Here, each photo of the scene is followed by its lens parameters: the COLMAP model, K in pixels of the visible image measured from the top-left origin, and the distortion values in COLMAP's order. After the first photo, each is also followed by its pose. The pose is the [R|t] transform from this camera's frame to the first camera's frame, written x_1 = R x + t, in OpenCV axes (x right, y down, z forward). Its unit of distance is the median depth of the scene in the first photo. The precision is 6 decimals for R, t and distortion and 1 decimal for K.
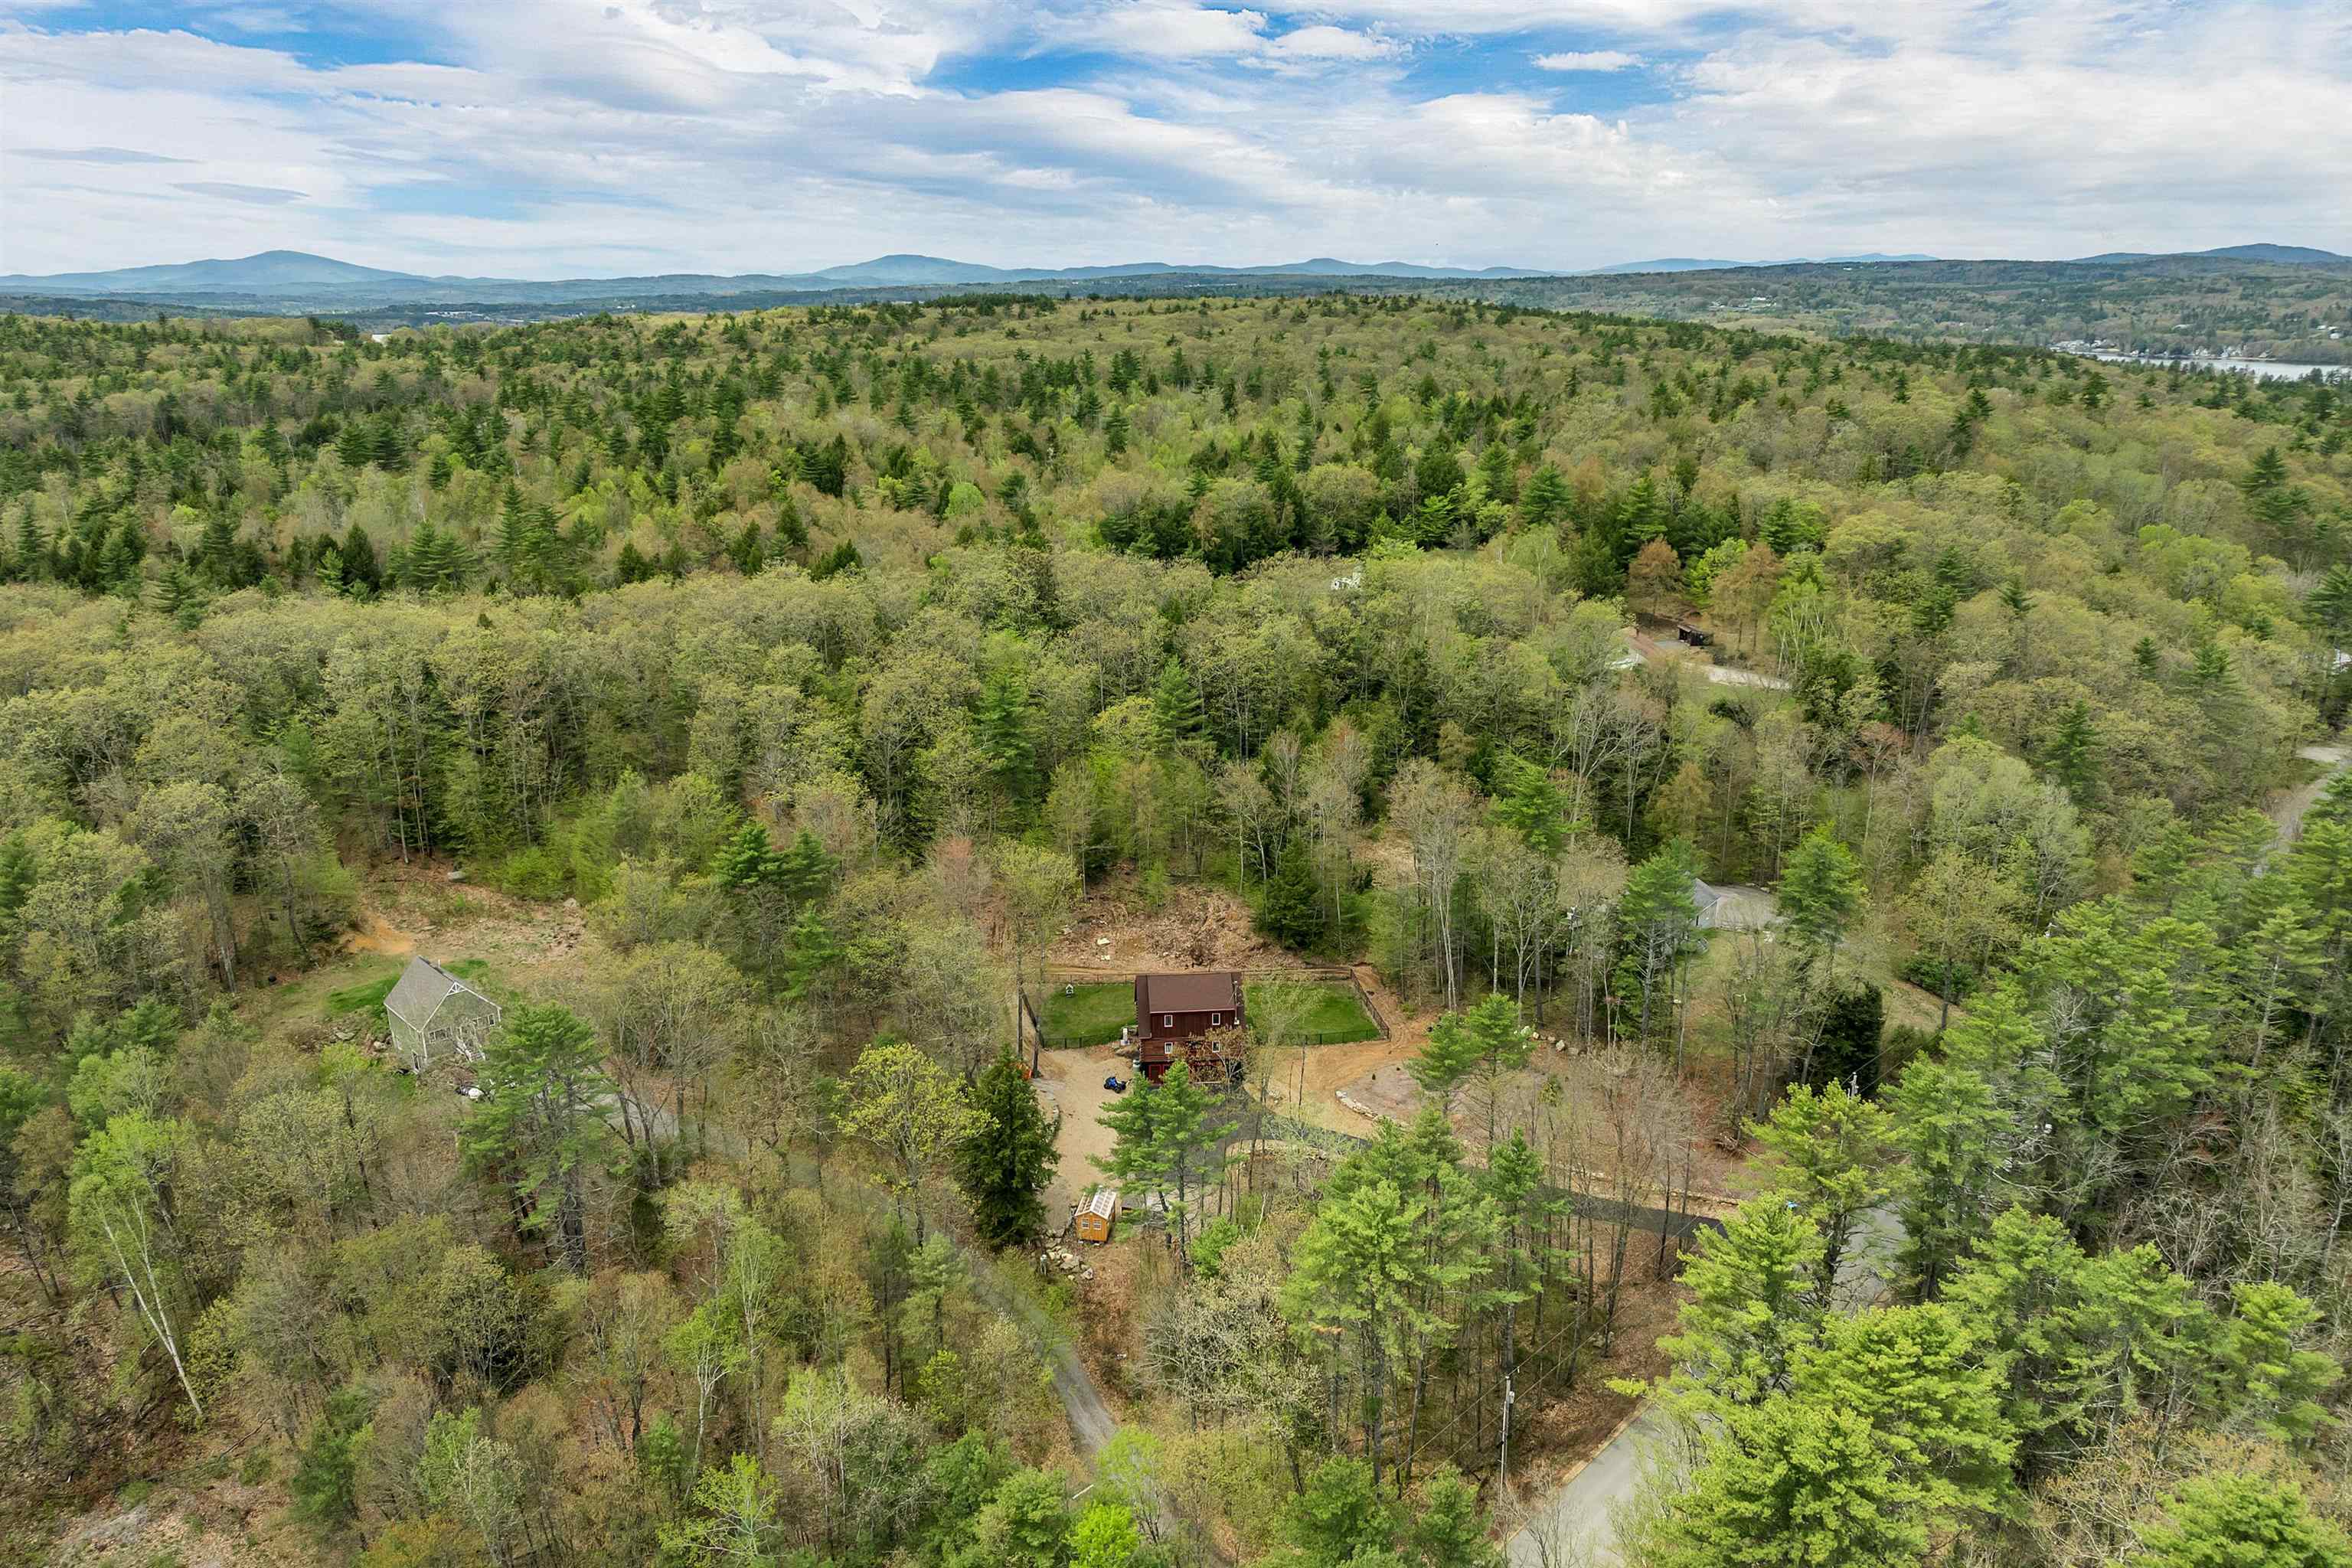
lens RADIAL K [[1656.1, 0, 1176.0], [0, 1656.1, 784.0], [0, 0, 1]] dist [-0.039309, 0.000877]
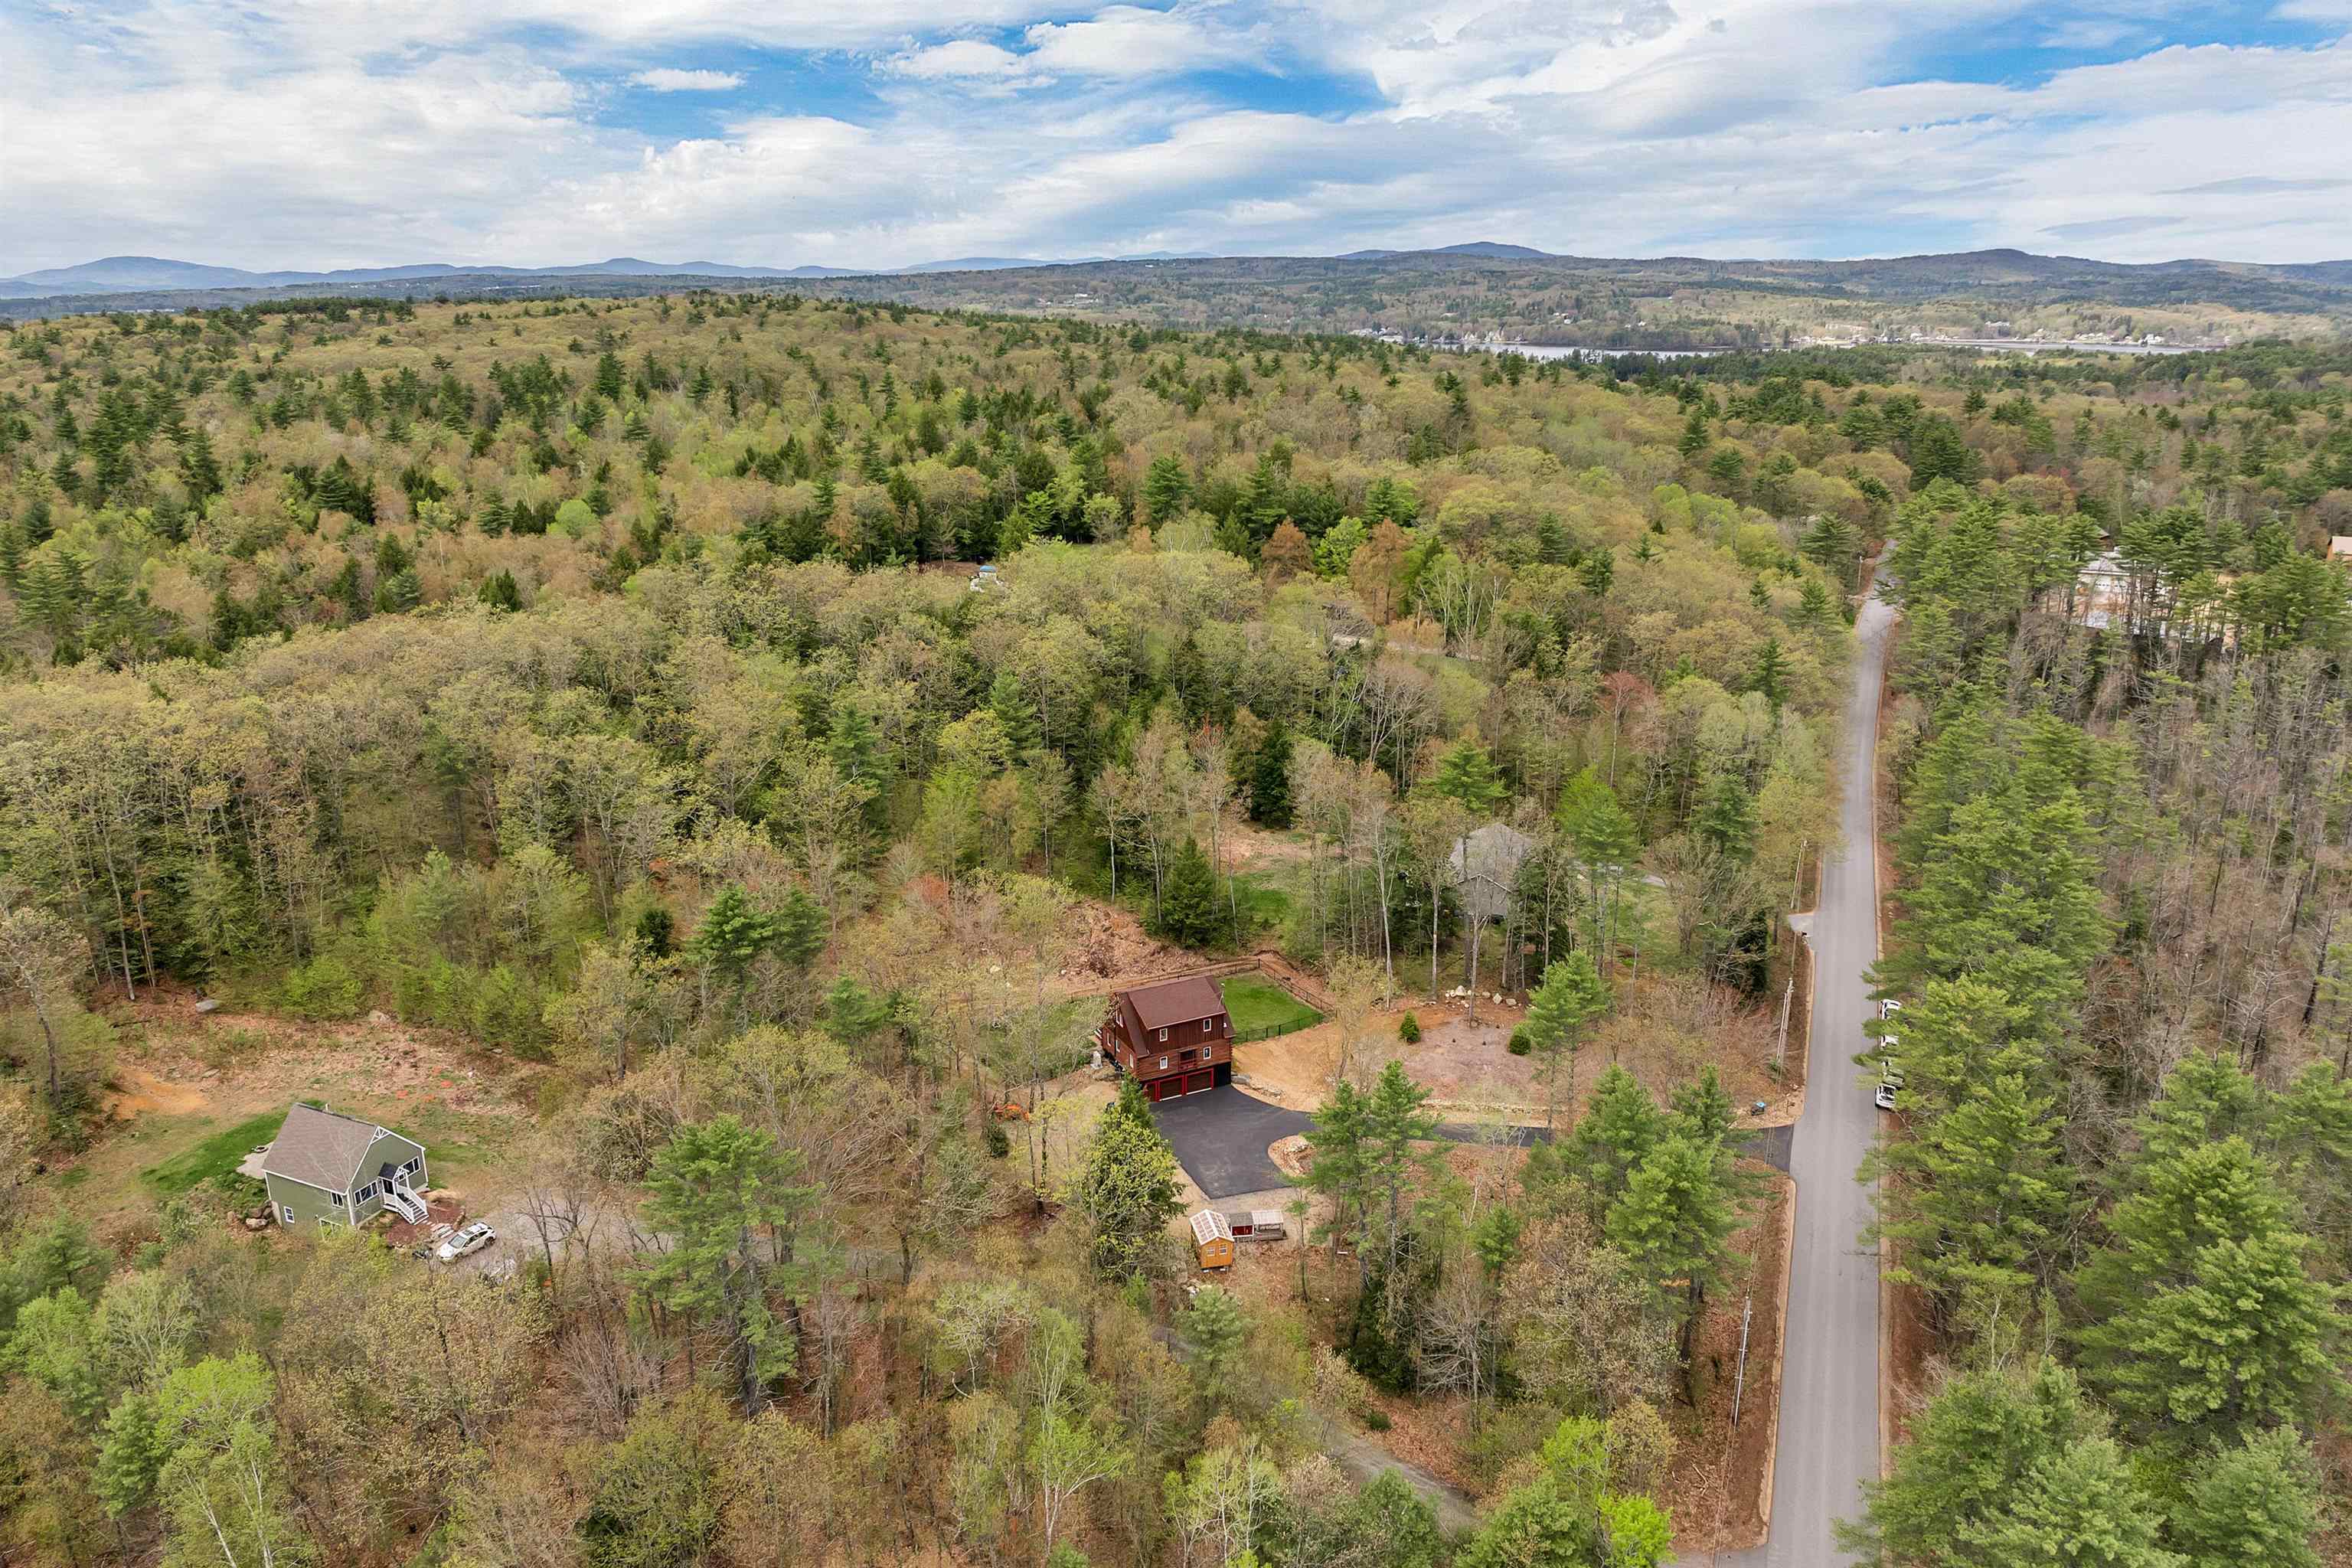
lens RADIAL K [[1656.1, 0, 1176.0], [0, 1656.1, 784.0], [0, 0, 1]] dist [-0.039309, 0.000877]
pose [[0.927207, -0.107772, 0.358709, -0.142790], [0.107578, 0.993984, 0.020564, -0.009668], [-0.358767, 0.019522, 0.933223, 0.037862]]
